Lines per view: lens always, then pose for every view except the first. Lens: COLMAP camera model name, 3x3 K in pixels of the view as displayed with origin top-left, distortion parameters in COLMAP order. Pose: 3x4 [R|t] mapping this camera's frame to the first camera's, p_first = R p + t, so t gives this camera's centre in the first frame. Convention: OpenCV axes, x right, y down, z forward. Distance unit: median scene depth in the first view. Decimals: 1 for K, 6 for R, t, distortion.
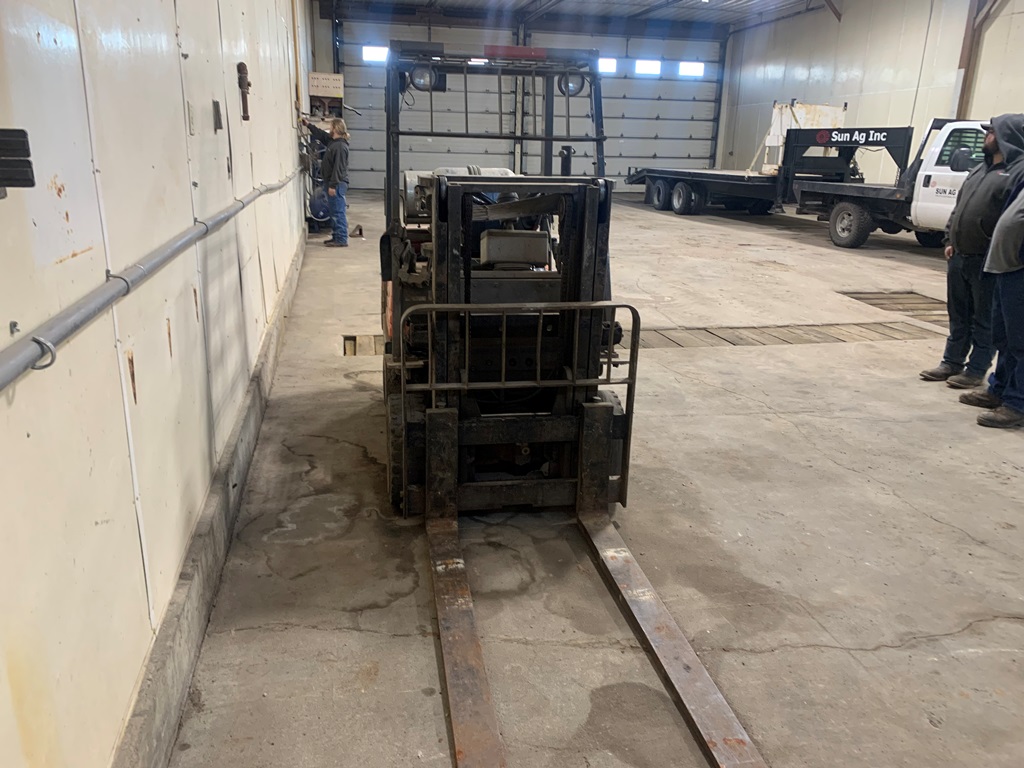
lens RADIAL K [[791.8, 0, 503.1], [0, 791.8, 383.1], [0, 0, 1]] dist [0.014650, -0.007157]
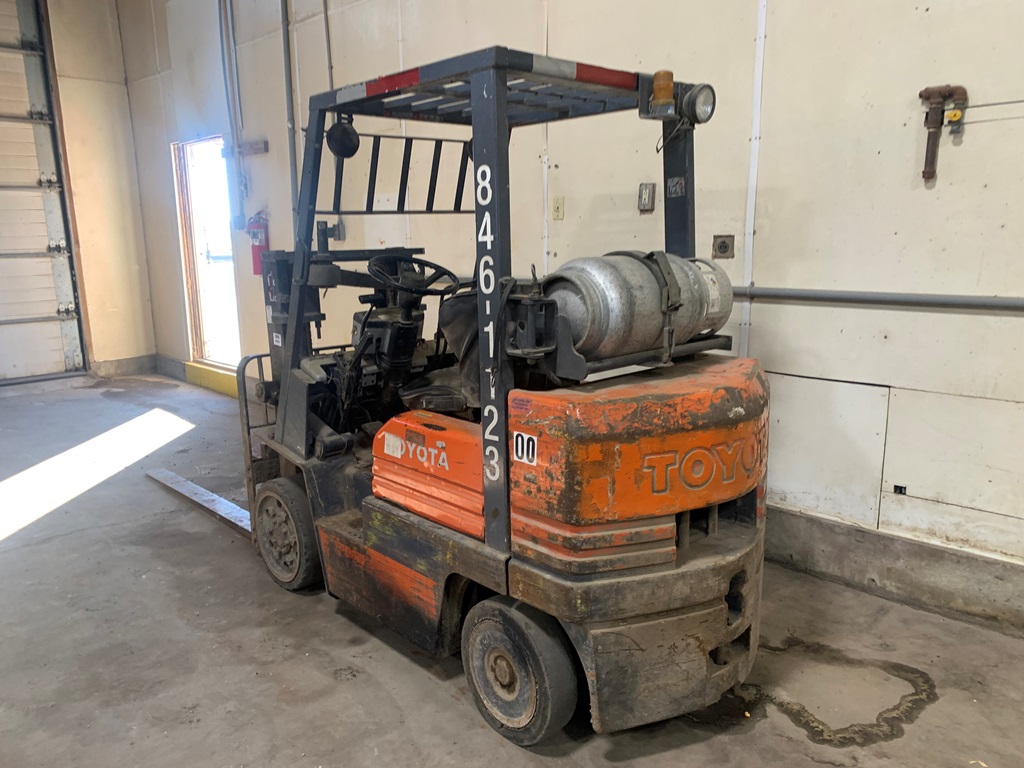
lens RADIAL K [[791.8, 0, 504.7], [0, 791.8, 388.7], [0, 0, 1]] dist [0.014650, -0.007157]
pose [[-0.837604, 0.101416, -0.536781, 0.398201], [-0.156270, 0.897069, 0.413335, -0.502125], [0.523449, 0.430094, -0.735541, 1.749907]]
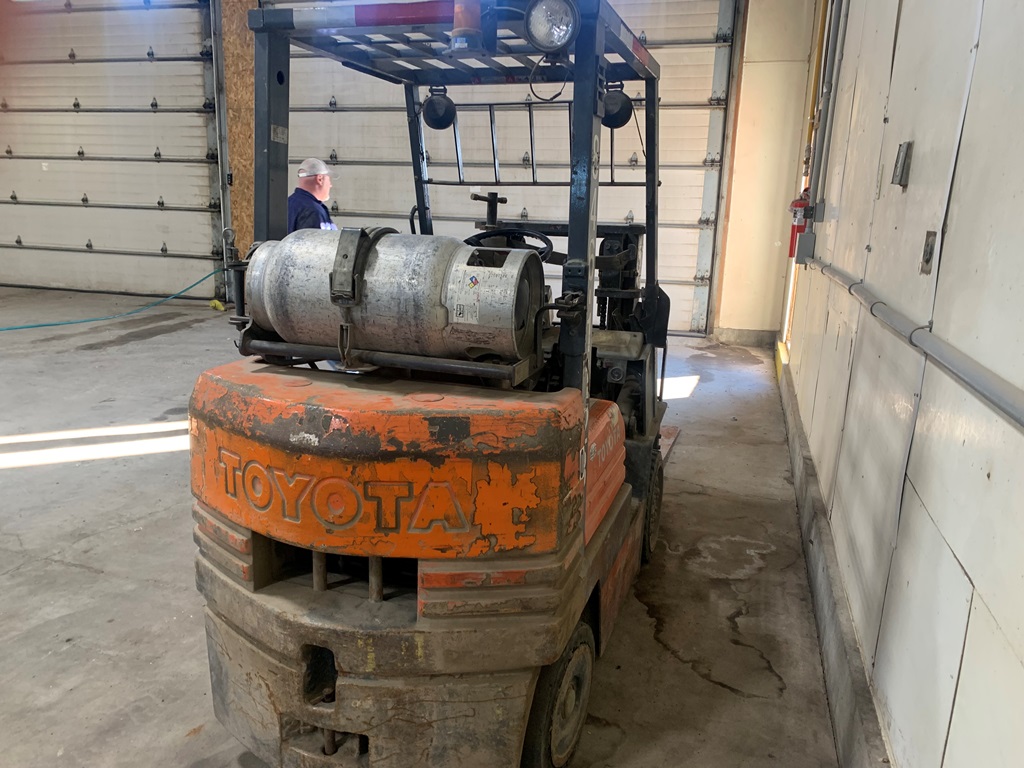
lens RADIAL K [[791.8, 0, 512.8], [0, 791.8, 387.0], [0, 0, 1]] dist [0.014650, -0.007157]
pose [[-0.884471, -0.151450, 0.441333, -0.382268], [0.084607, 0.878120, 0.470900, -0.500949], [-0.458861, 0.453837, -0.763858, 1.693049]]
